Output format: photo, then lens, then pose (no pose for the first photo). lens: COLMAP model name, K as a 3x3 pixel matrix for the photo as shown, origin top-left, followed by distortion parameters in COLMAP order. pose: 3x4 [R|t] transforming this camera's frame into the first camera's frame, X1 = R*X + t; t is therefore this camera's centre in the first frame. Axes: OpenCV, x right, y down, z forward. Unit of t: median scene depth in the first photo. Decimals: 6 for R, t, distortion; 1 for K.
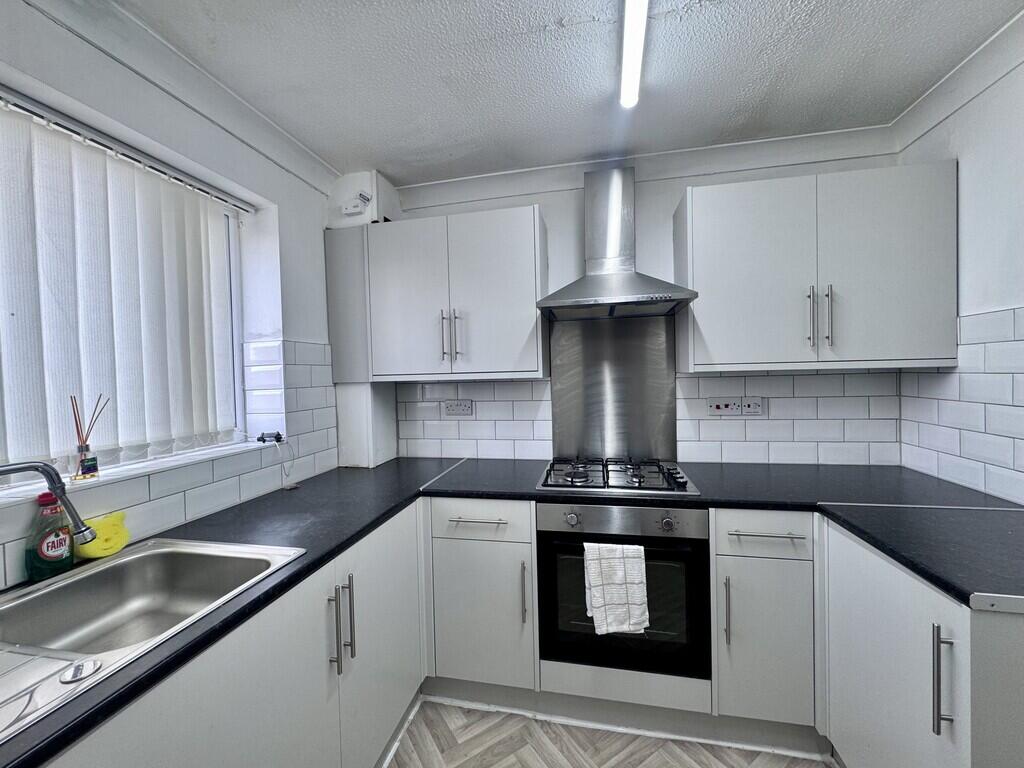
lens RADIAL K [[409.0, 0, 511.6], [0, 409.0, 383.7], [0, 0, 1]] dist [-0.005853, 0.001026]
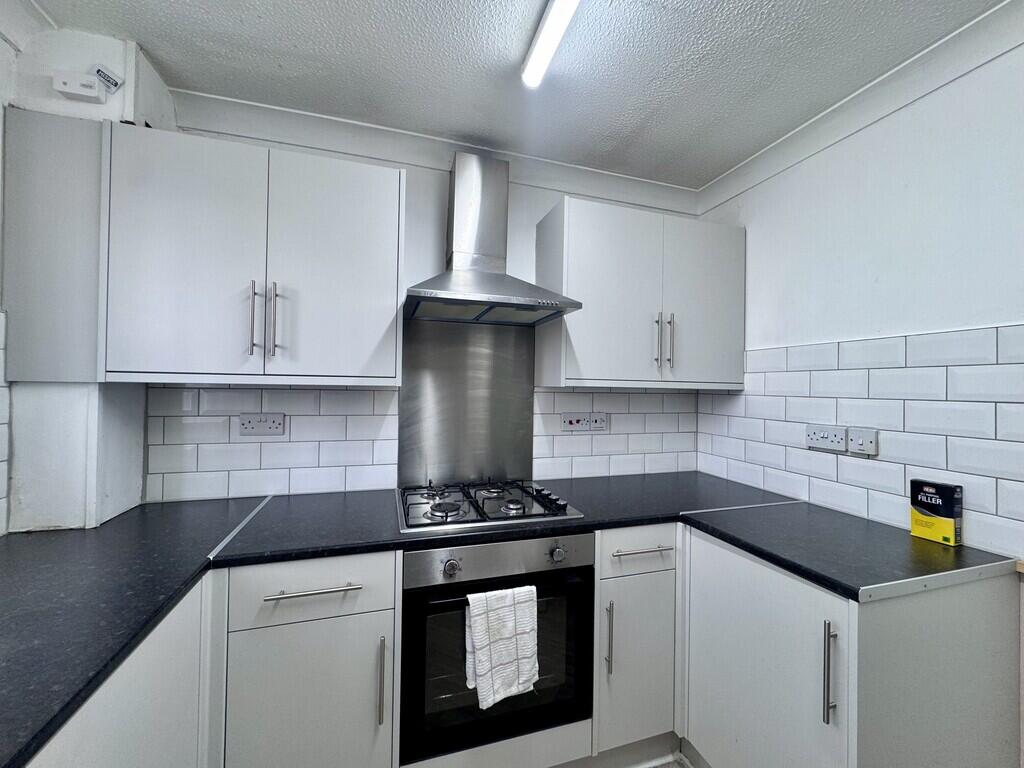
lens RADIAL K [[409.0, 0, 512.5], [0, 409.0, 382.8], [0, 0, 1]] dist [-0.005853, 0.001026]
pose [[0.869701, 0.043771, 0.491634, -0.138271], [-0.026008, 0.998740, -0.042912, 0.007804], [-0.492893, 0.024534, 0.869744, 0.228605]]
